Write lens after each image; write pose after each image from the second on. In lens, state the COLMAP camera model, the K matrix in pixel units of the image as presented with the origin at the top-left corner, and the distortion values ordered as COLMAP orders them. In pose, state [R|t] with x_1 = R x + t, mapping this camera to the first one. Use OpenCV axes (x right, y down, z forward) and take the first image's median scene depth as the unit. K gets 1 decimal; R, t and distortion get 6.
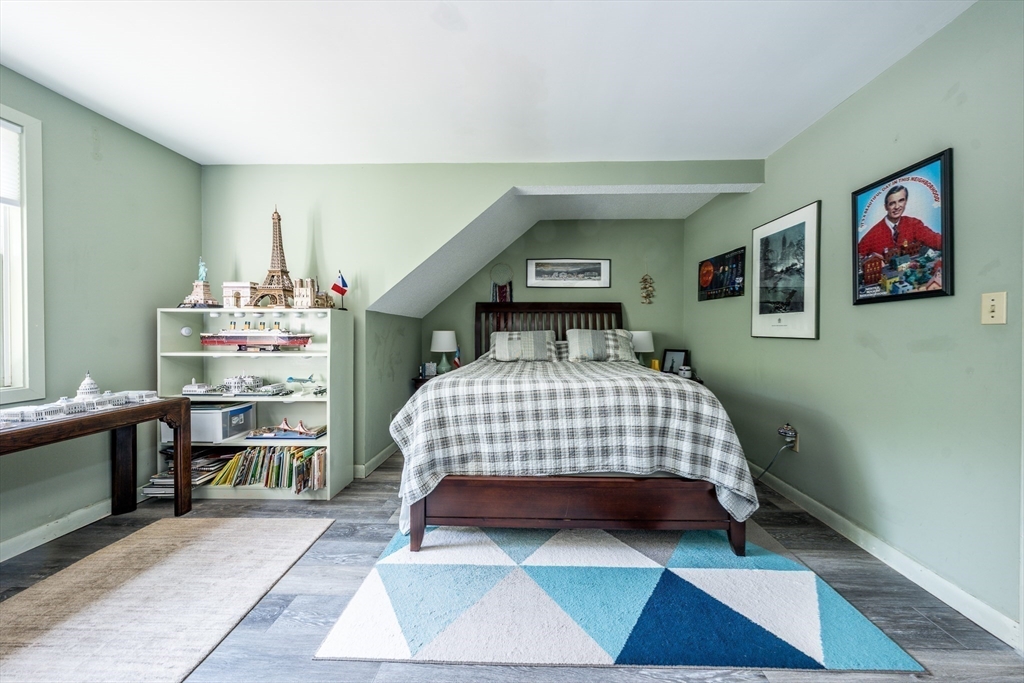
lens RADIAL K [[355.3, 0, 519.5], [0, 355.3, 333.5], [0, 0, 1]] dist [-0.001044, -0.000133]
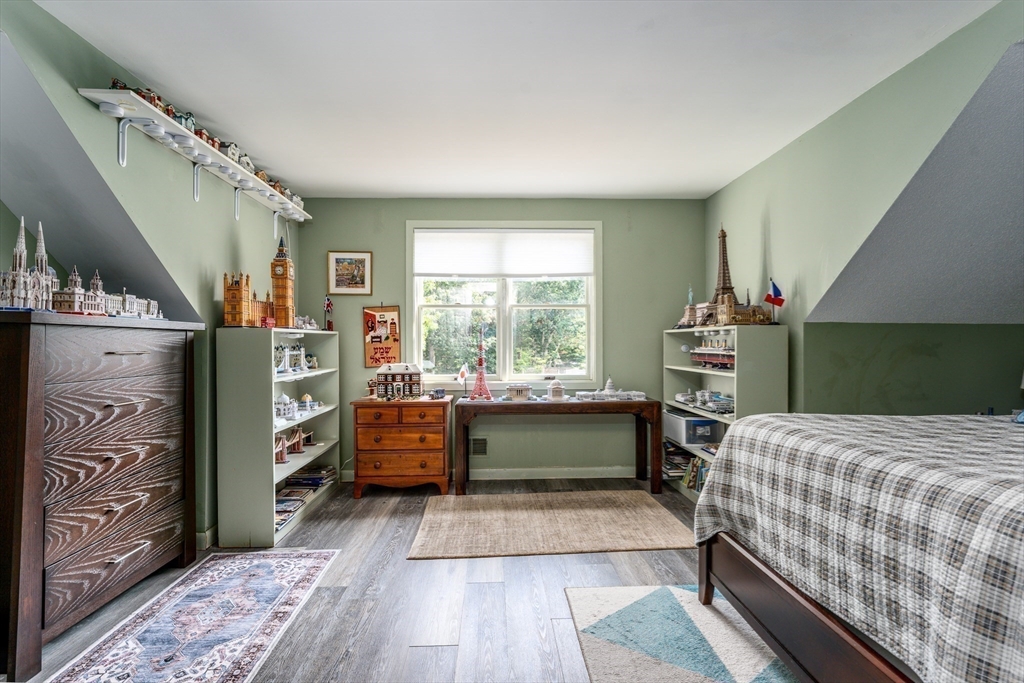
lens RADIAL K [[475.7, 0, 512.0], [0, 475.7, 341.5], [0, 0, 1]] dist [-0.000290, 0.000040]
pose [[0.065278, -0.005813, -0.997850, 0.758958], [-0.003255, 0.999976, -0.006038, -0.021683], [0.997862, 0.003642, 0.065258, 0.402356]]
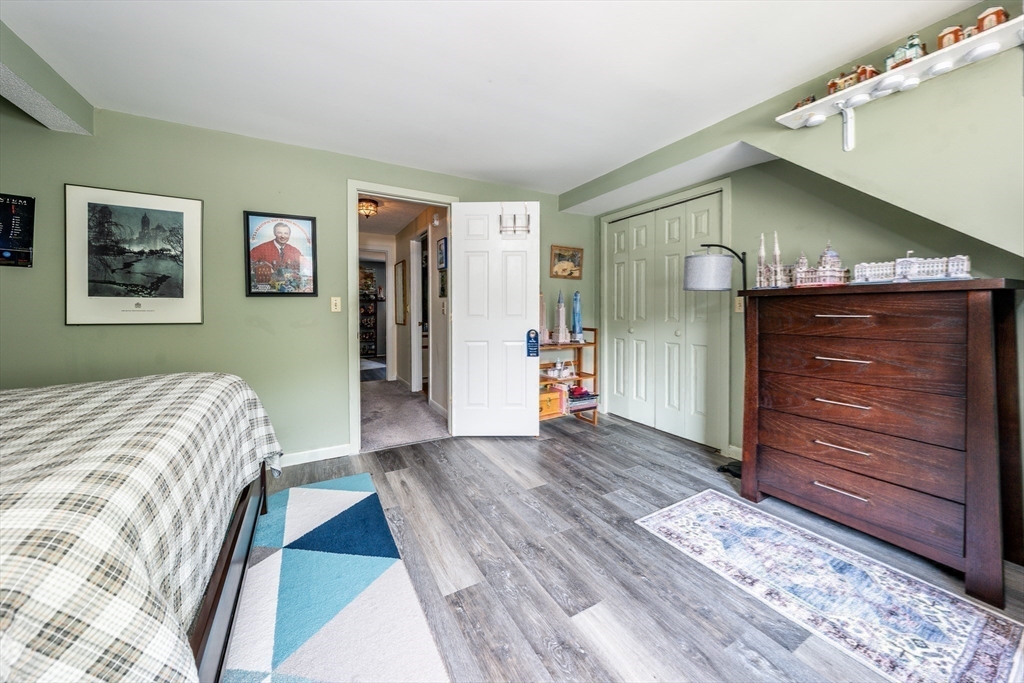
lens RADIAL K [[357.9, 0, 512.8], [0, 357.9, 314.0], [0, 0, 1]] dist [-0.000498, -0.000090]
pose [[-0.523637, -0.010144, 0.851881, -0.676392], [0.006844, 0.999847, 0.016113, -0.026806], [-0.851914, 0.014267, -0.523487, 0.799308]]
